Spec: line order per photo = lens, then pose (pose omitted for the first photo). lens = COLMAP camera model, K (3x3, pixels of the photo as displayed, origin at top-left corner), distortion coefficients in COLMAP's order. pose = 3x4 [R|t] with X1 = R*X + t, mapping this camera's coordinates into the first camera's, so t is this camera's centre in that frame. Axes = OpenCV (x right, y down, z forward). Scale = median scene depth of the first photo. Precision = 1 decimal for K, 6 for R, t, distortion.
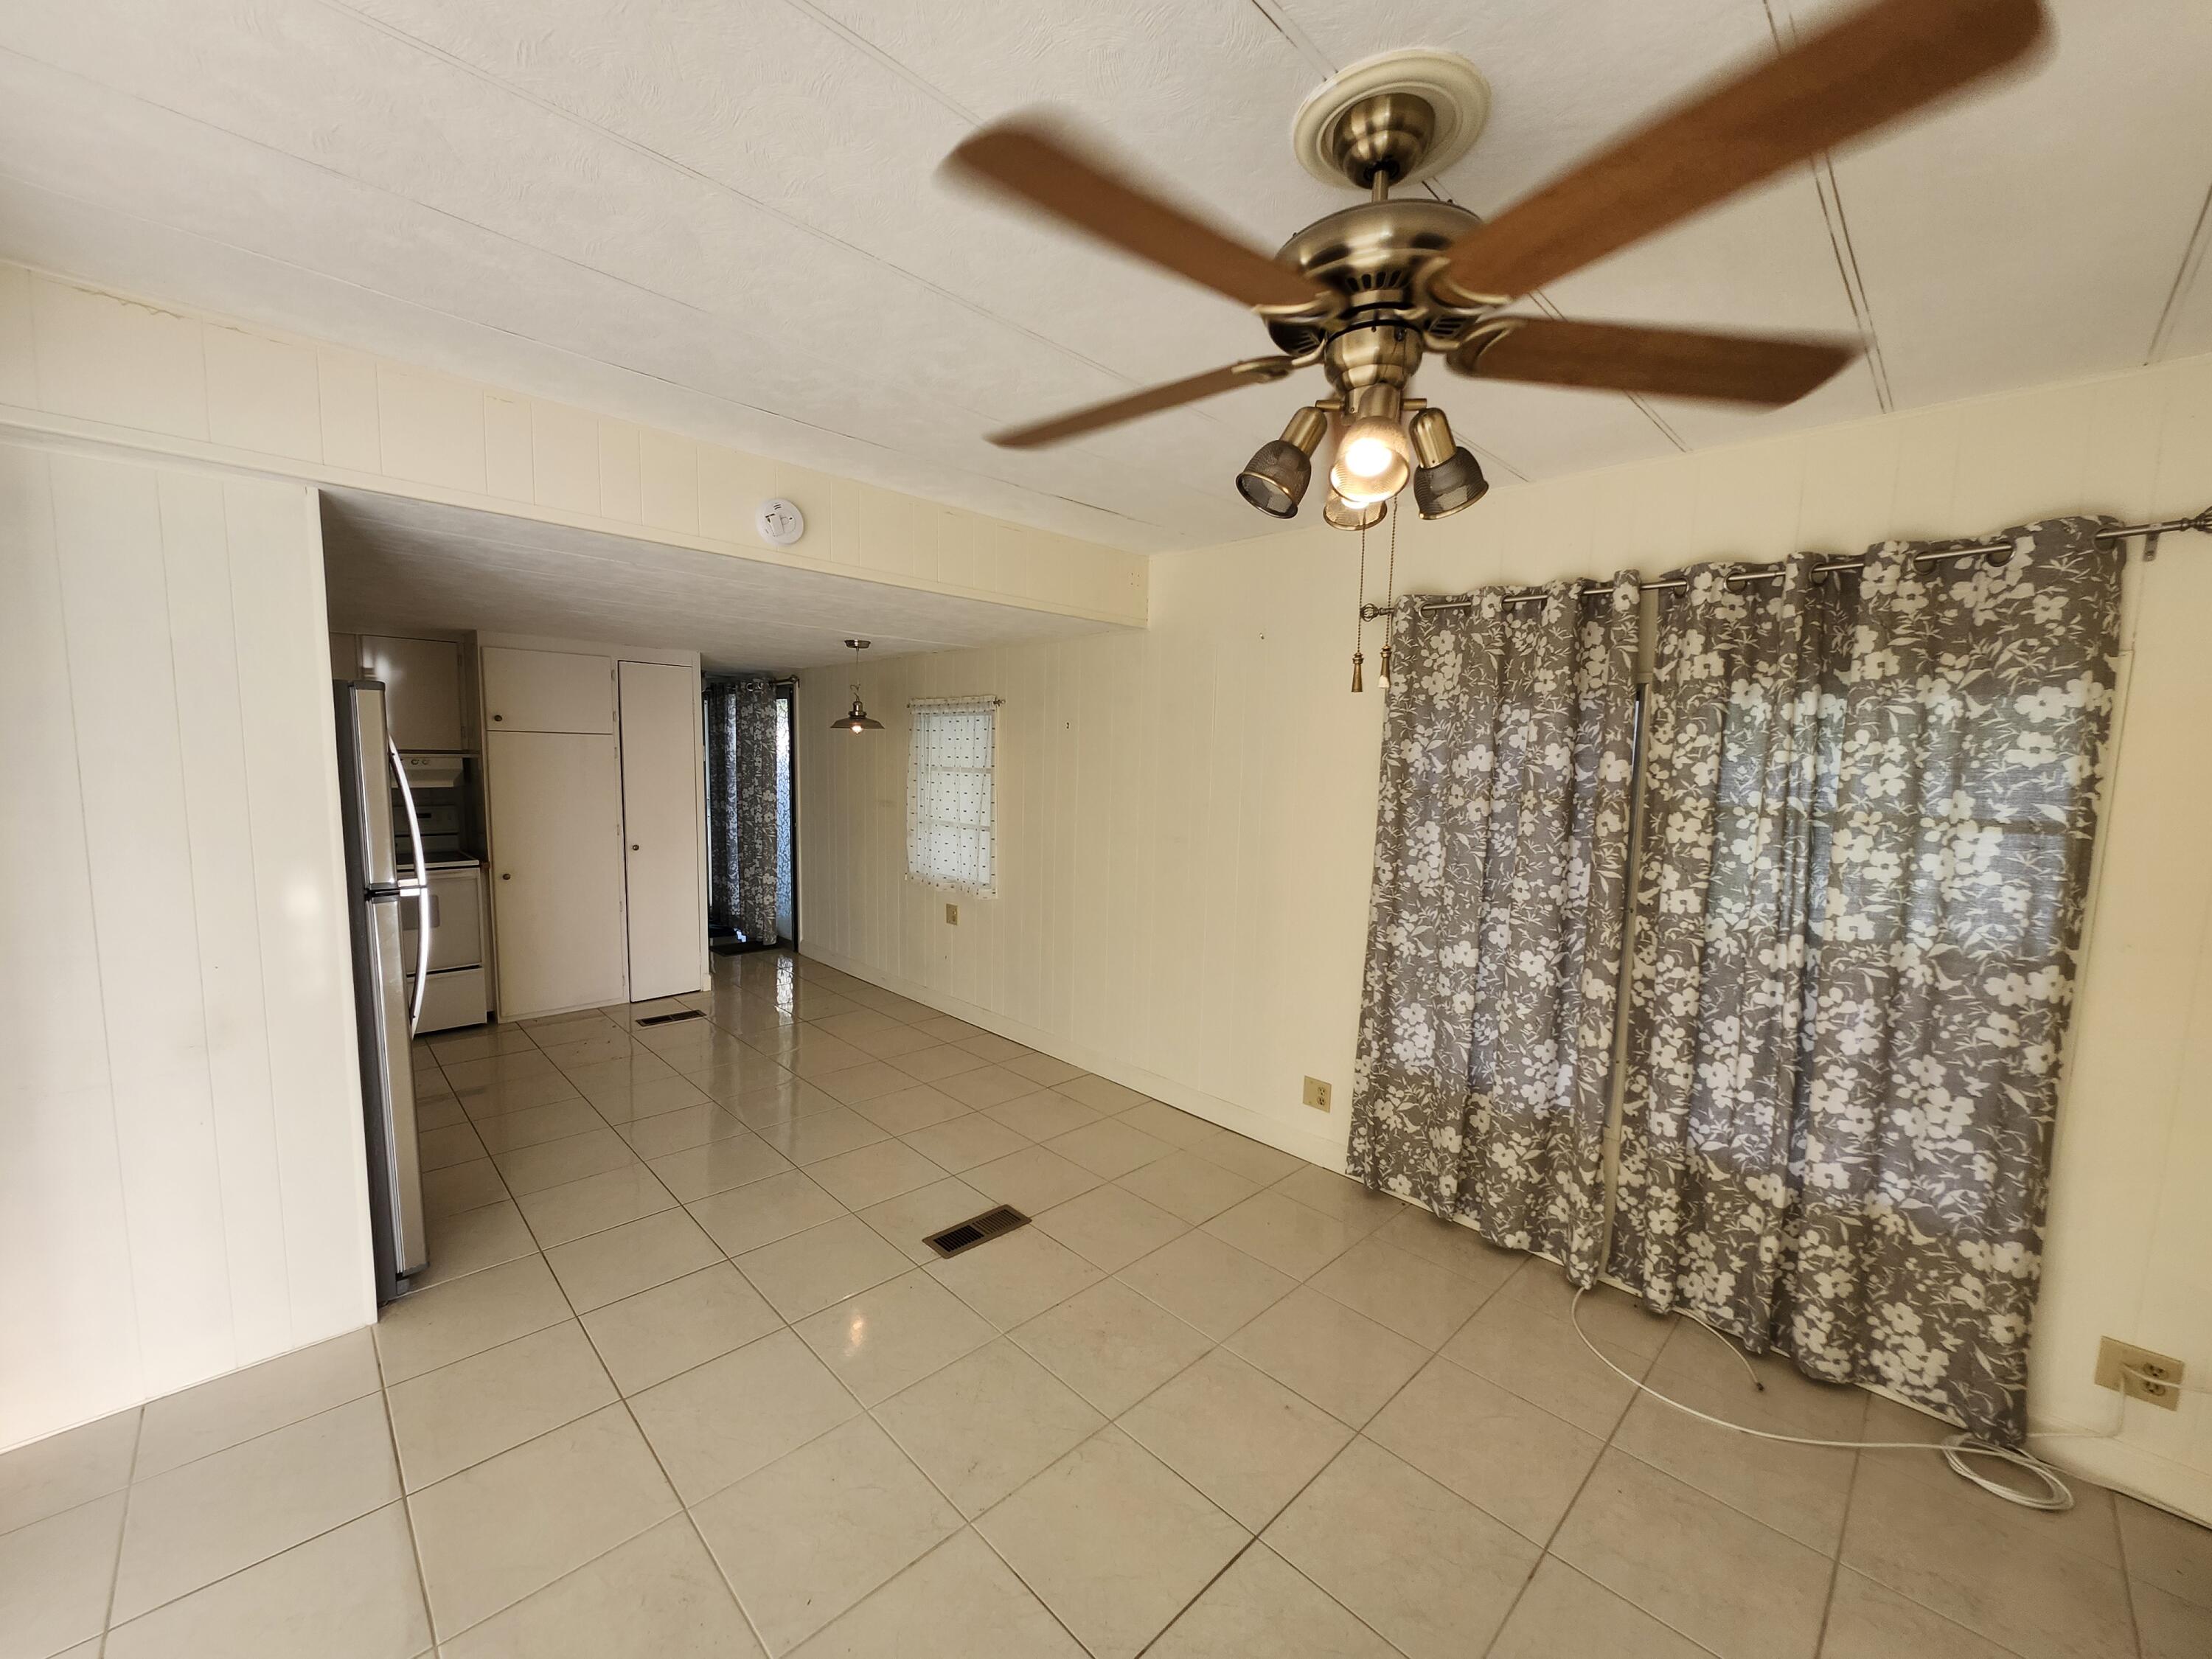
lens RADIAL K [[874.0, 0, 1101.0], [0, 874.0, 837.2], [0, 0, 1]] dist [0.000733, 0.000390]
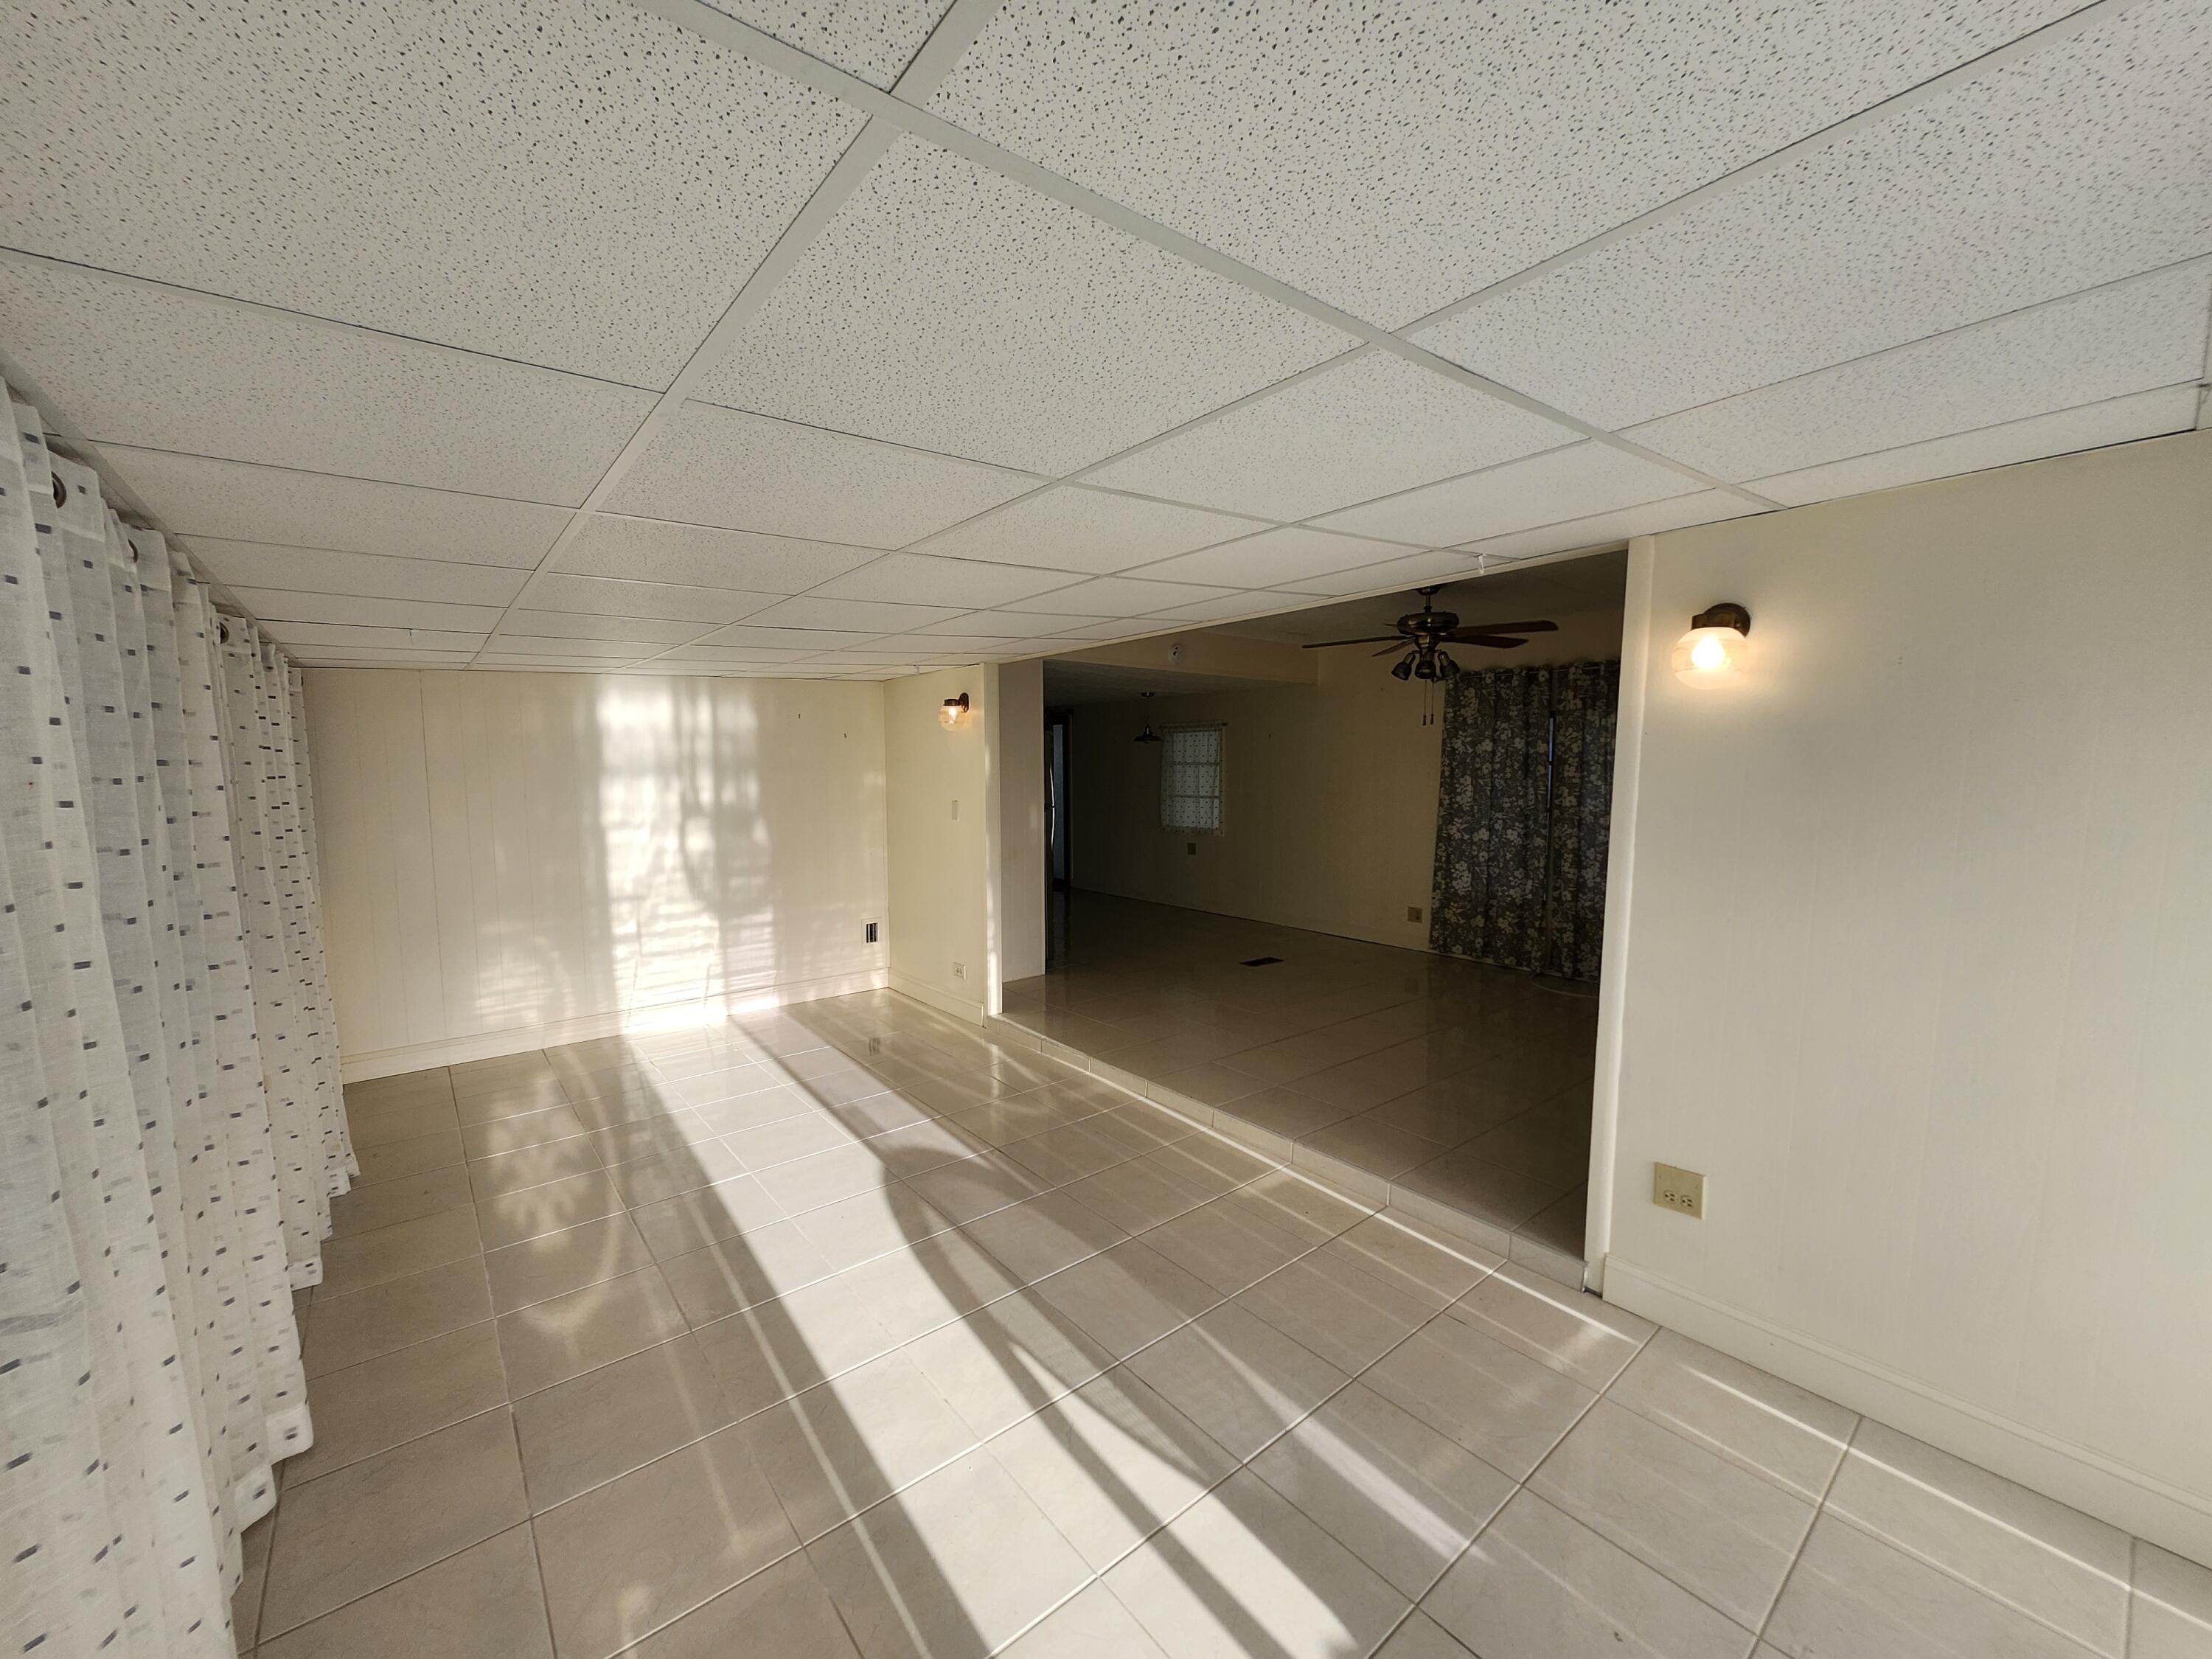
lens RADIAL K [[874.0, 0, 1085.6], [0, 874.0, 830.3], [0, 0, 1]] dist [0.000733, 0.000390]
pose [[0.994021, -0.017612, -0.107758, -0.354171], [0.015158, 0.999608, -0.023548, 0.166324], [0.108131, 0.021774, 0.993898, -1.345400]]
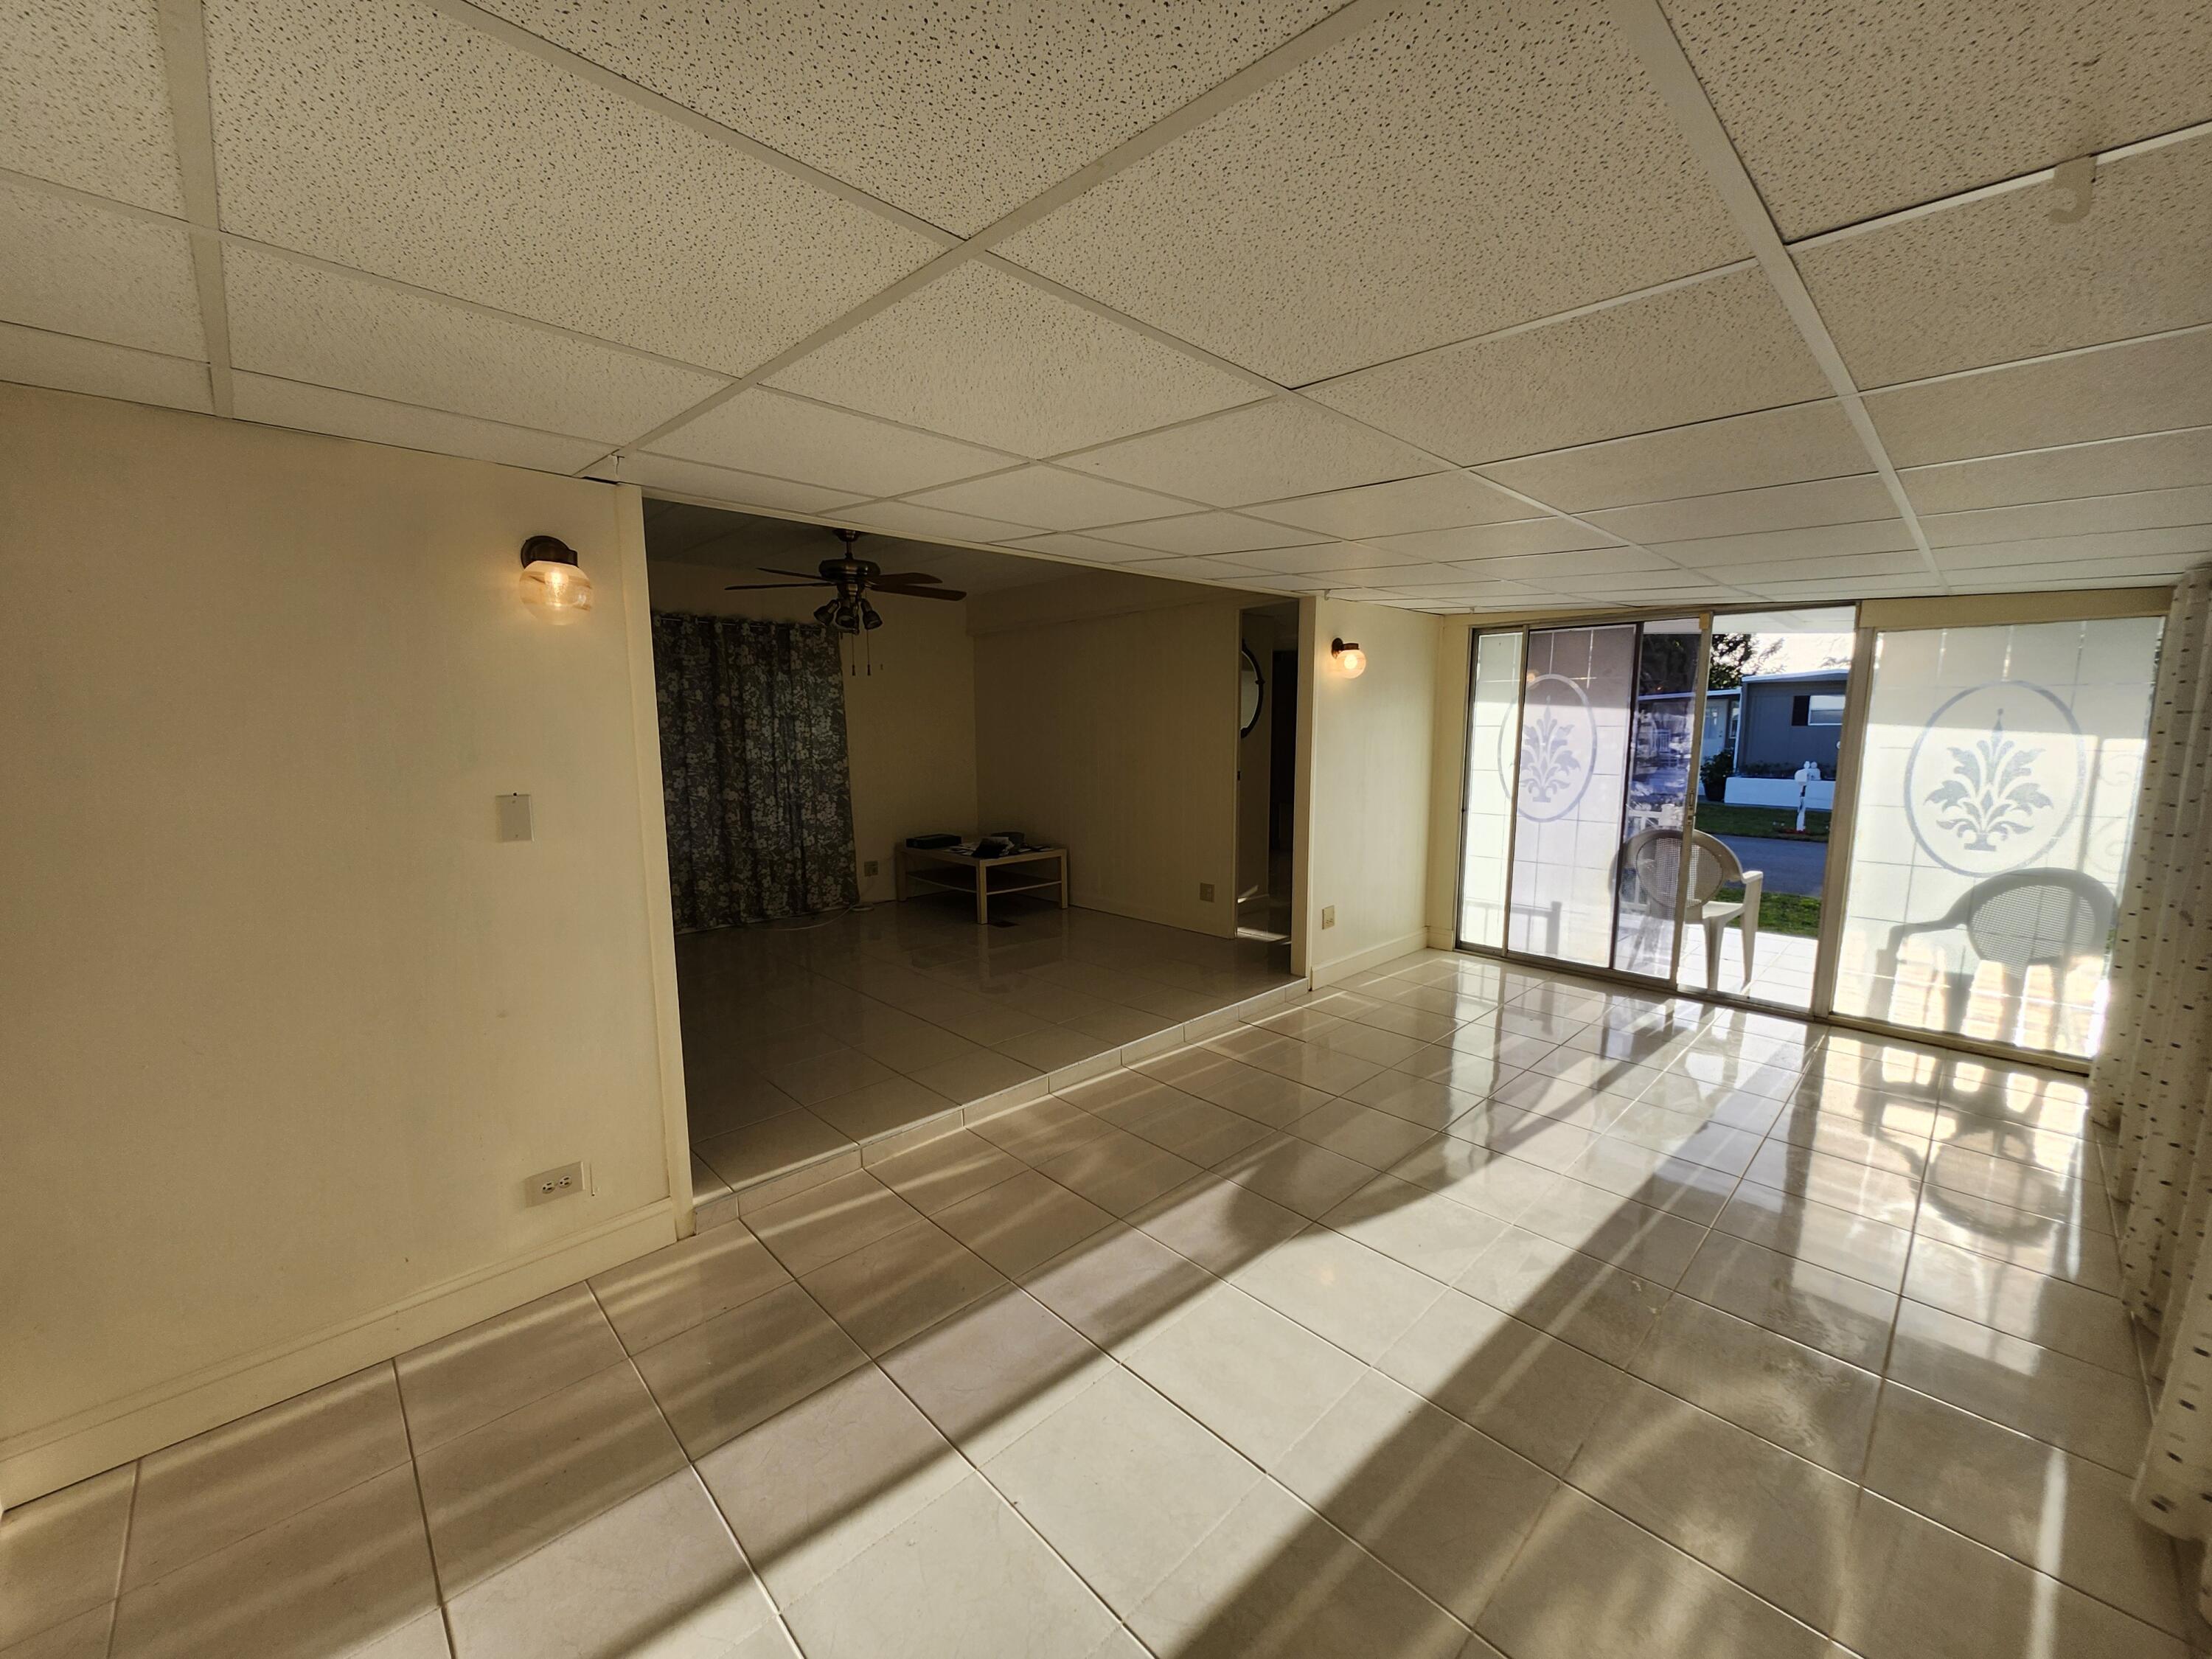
lens RADIAL K [[874.0, 0, 1096.6], [0, 874.0, 839.4], [0, 0, 1]] dist [0.000733, 0.000390]
pose [[0.012752, -0.159071, 0.987185, -1.617128], [0.103145, 0.982208, 0.156937, 0.020530], [-0.994585, 0.099822, 0.028932, -0.023848]]
